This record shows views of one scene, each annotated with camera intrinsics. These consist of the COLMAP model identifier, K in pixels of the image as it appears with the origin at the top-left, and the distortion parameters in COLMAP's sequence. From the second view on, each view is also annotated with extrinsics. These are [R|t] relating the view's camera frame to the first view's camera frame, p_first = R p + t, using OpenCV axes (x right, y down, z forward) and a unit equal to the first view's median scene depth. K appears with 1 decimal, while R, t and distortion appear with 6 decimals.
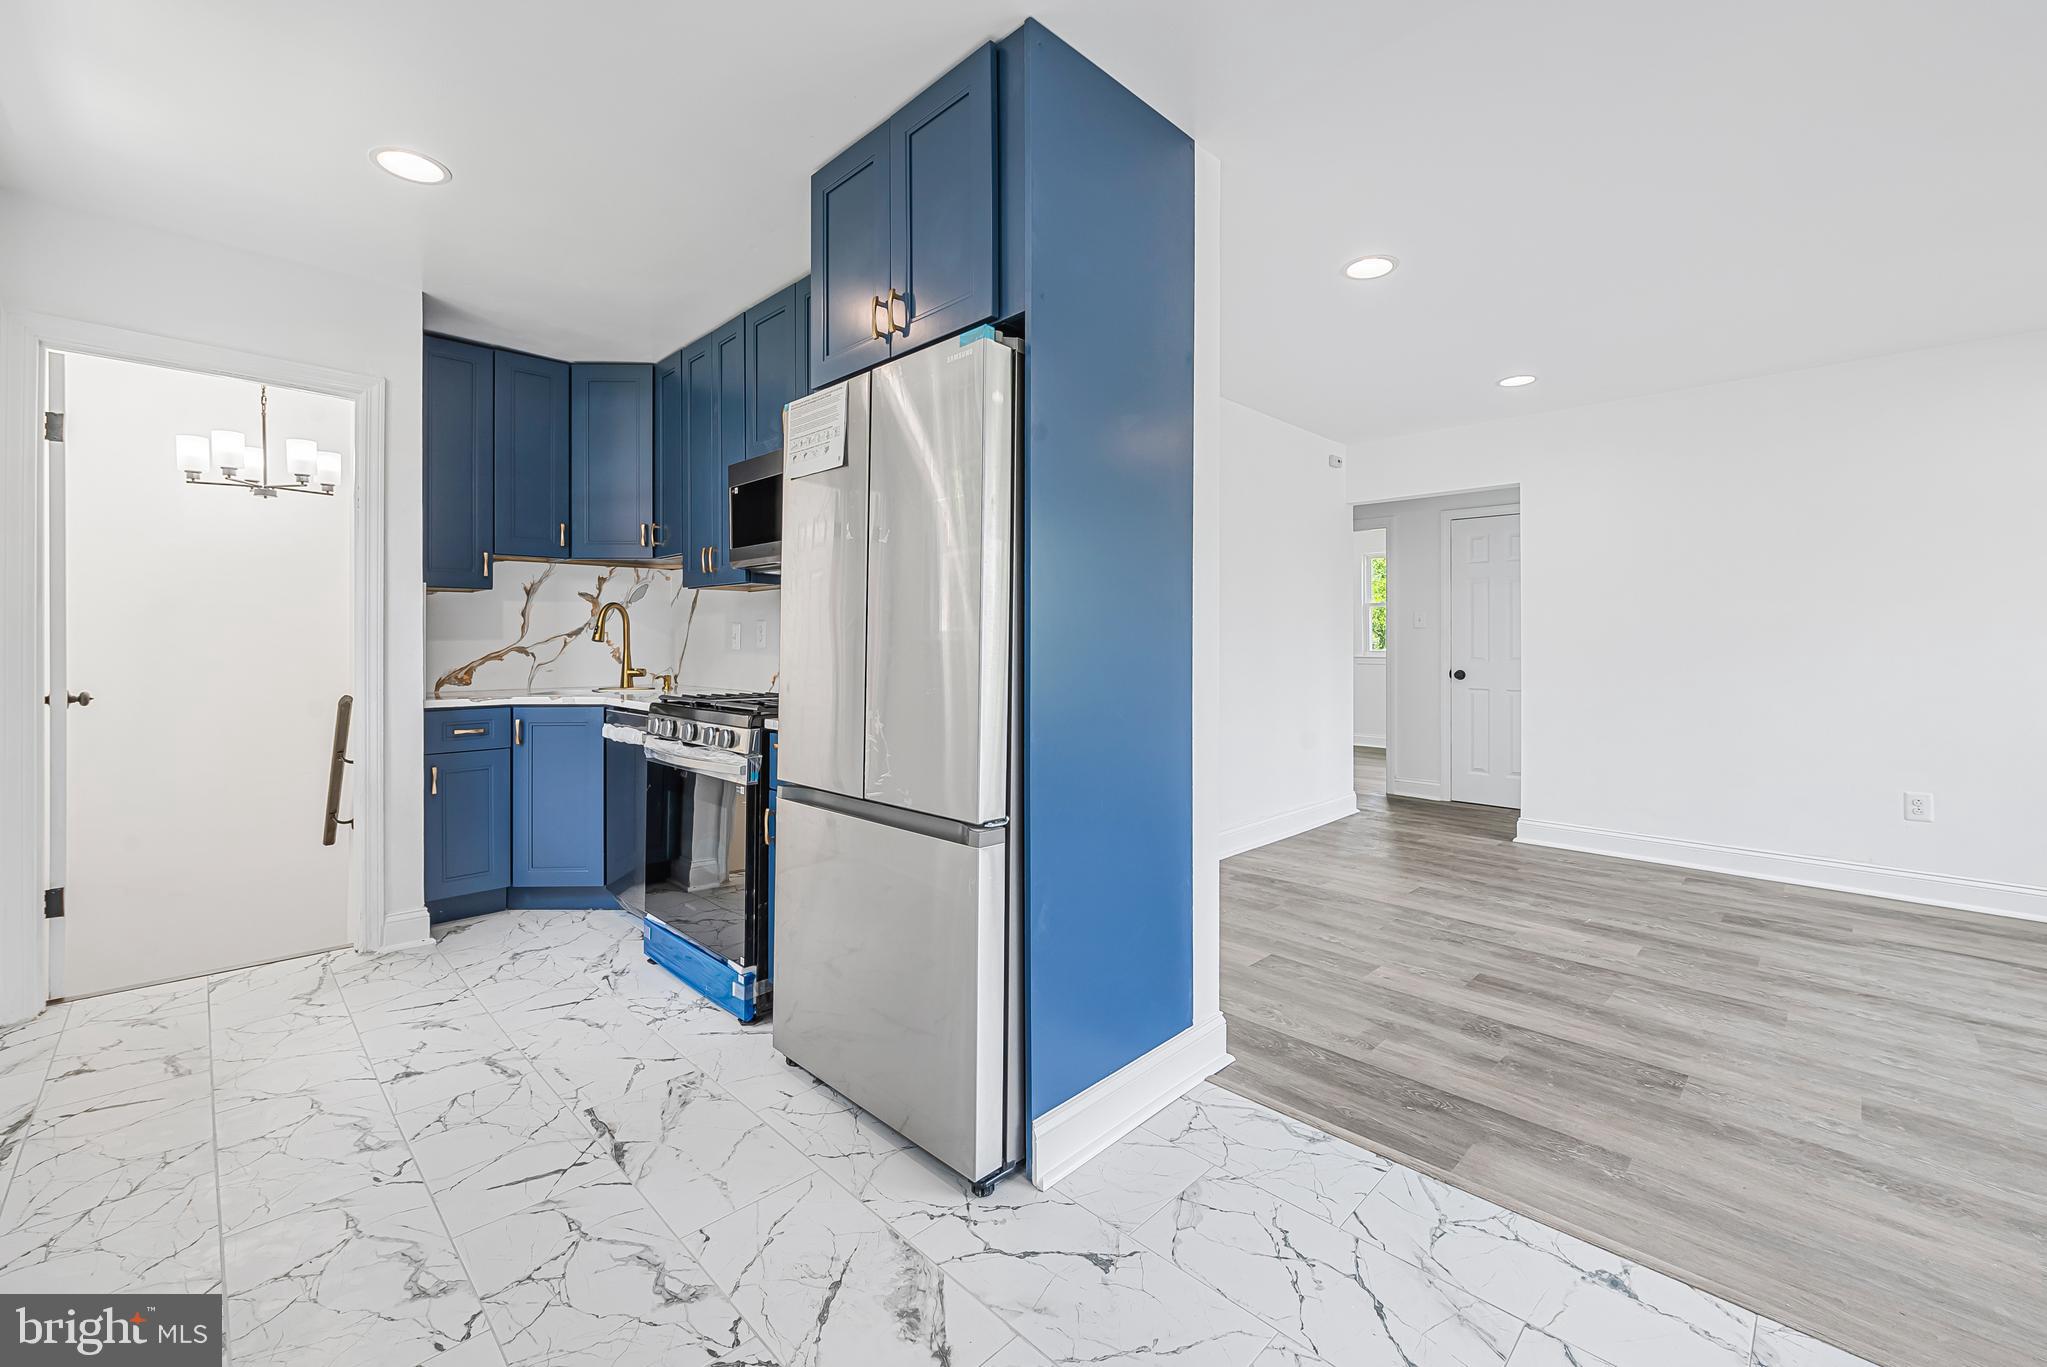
lens RADIAL K [[831.8, 0, 1019.9], [0, 831.8, 643.3], [0, 0, 1]] dist [-0.002113, -0.000280]
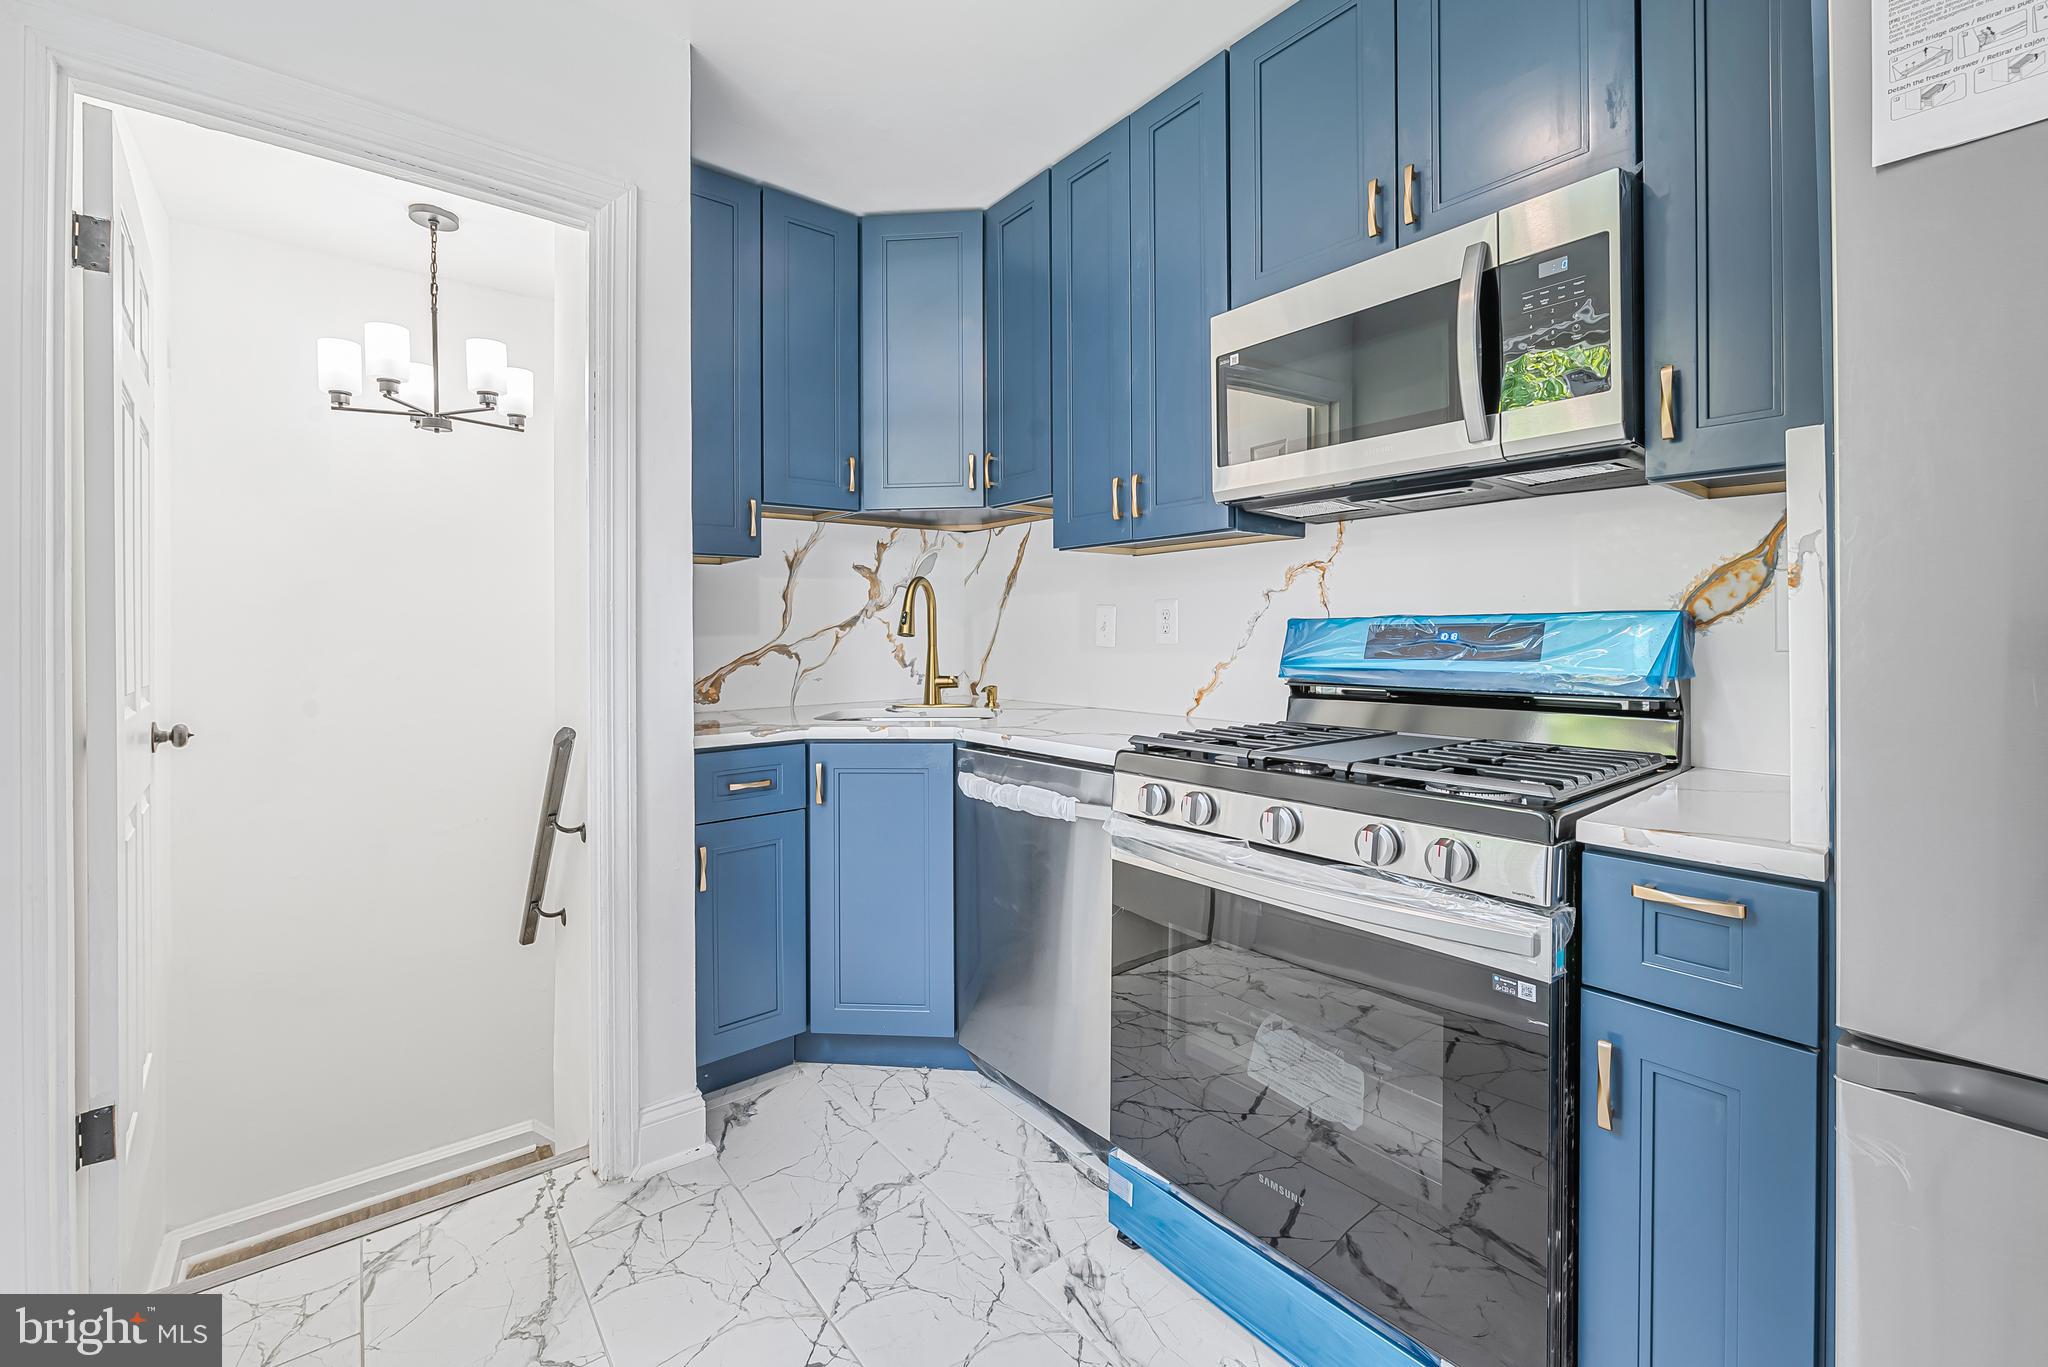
lens RADIAL K [[842.2, 0, 1024.8], [0, 842.2, 627.3], [0, 0, 1]] dist [0.000818, -0.000179]
pose [[0.994035, -0.010150, -0.108589, -0.432077], [0.009373, 0.999927, -0.007664, -0.003775], [0.108659, 0.006601, 0.994057, 0.444099]]
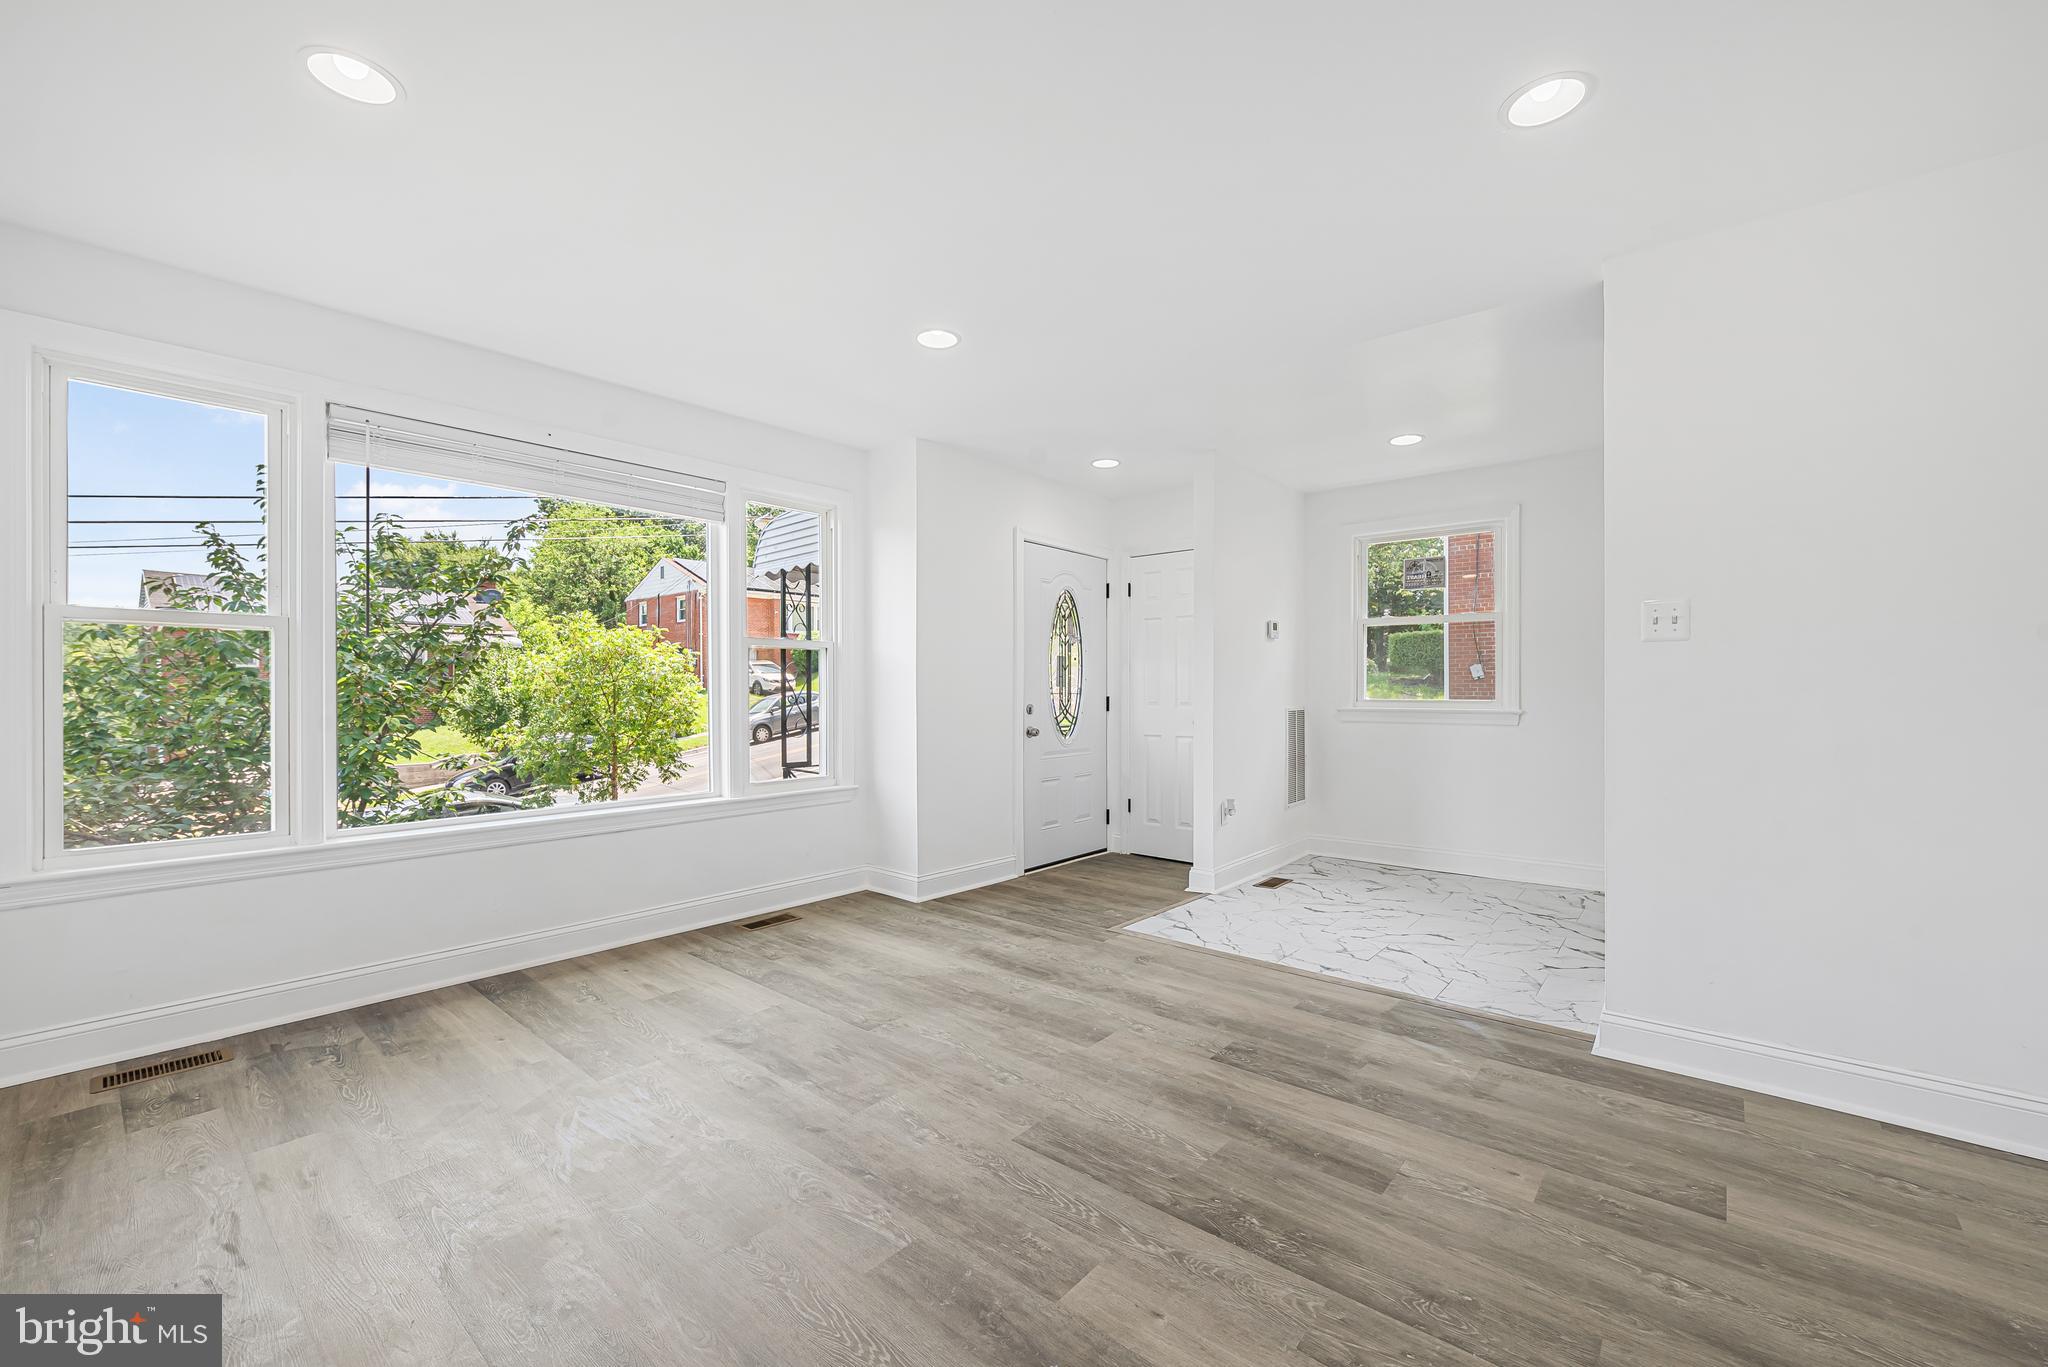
lens RADIAL K [[828.1, 0, 1030.9], [0, 828.1, 689.4], [0, 0, 1]] dist [-0.001217, -0.000223]
pose [[-0.995352, -0.006149, -0.096104, 0.827865], [-0.006427, 0.999976, 0.002584, 0.007833], [0.096086, 0.003189, -0.995368, 1.501731]]
